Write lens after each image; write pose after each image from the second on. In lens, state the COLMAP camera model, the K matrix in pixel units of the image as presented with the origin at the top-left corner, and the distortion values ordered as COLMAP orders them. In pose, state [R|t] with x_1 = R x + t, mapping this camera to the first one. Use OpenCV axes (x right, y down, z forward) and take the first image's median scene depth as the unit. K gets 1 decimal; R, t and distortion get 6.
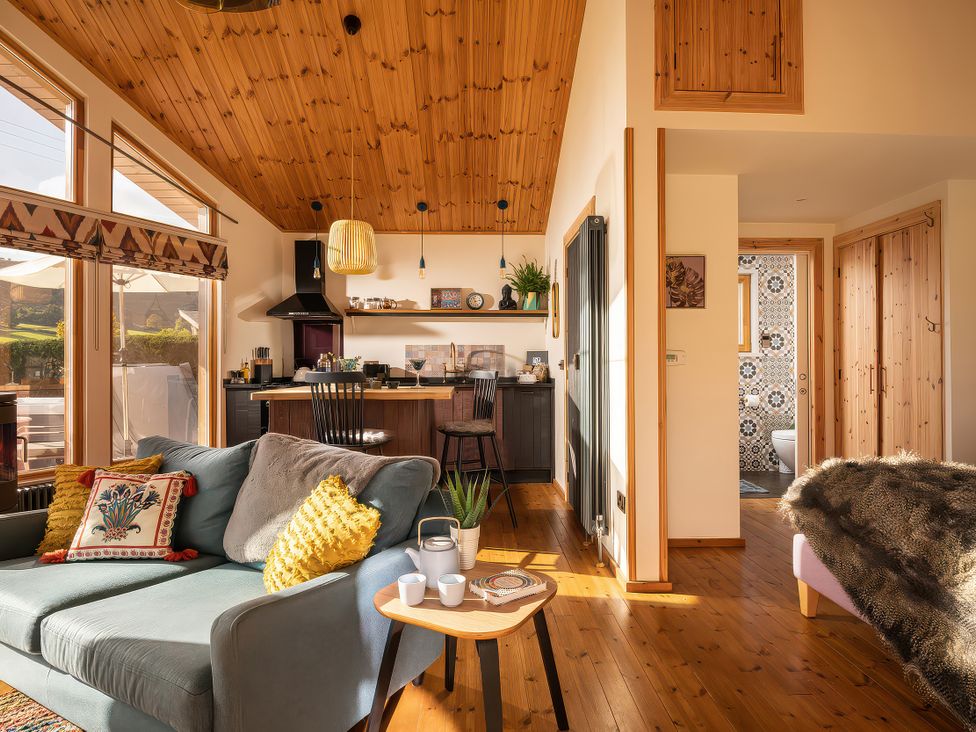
lens RADIAL K [[573.6, 0, 509.0], [0, 573.6, 363.8], [0, 0, 1]] dist [-0.003502, -0.002909]
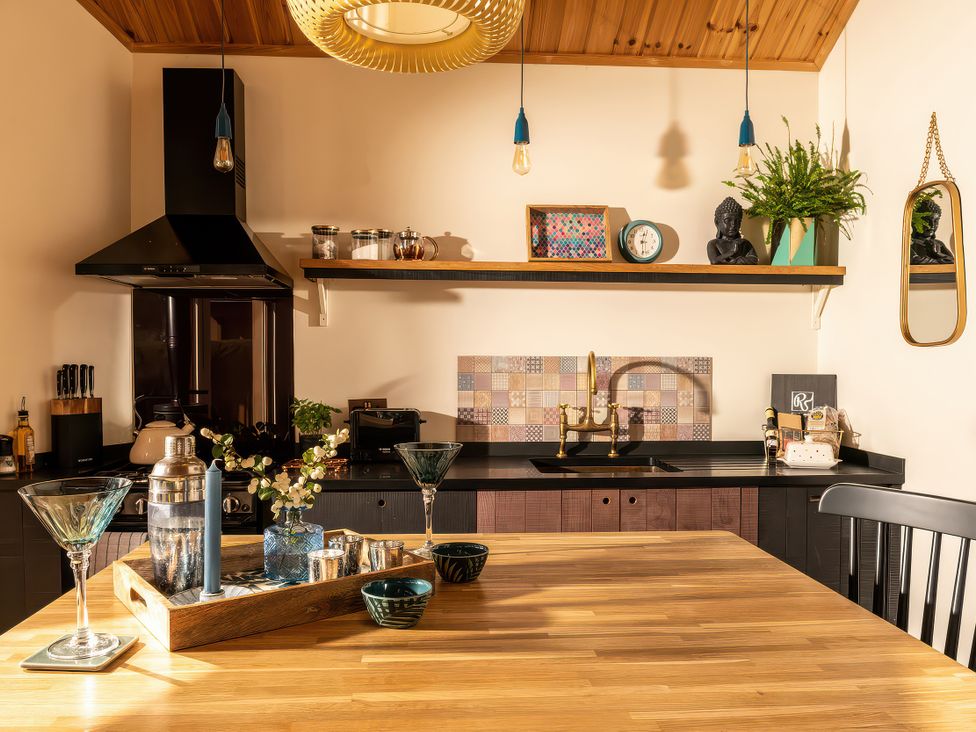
lens RADIAL K [[783.1, 0, 489.2], [0, 783.1, 388.3], [0, 0, 1]] dist [-0.033784, -0.002181]
pose [[0.999958, 0.005194, 0.007583, -0.198148], [-0.005498, 0.999158, 0.040659, -0.040282], [-0.007365, -0.040699, 0.999144, 0.585152]]
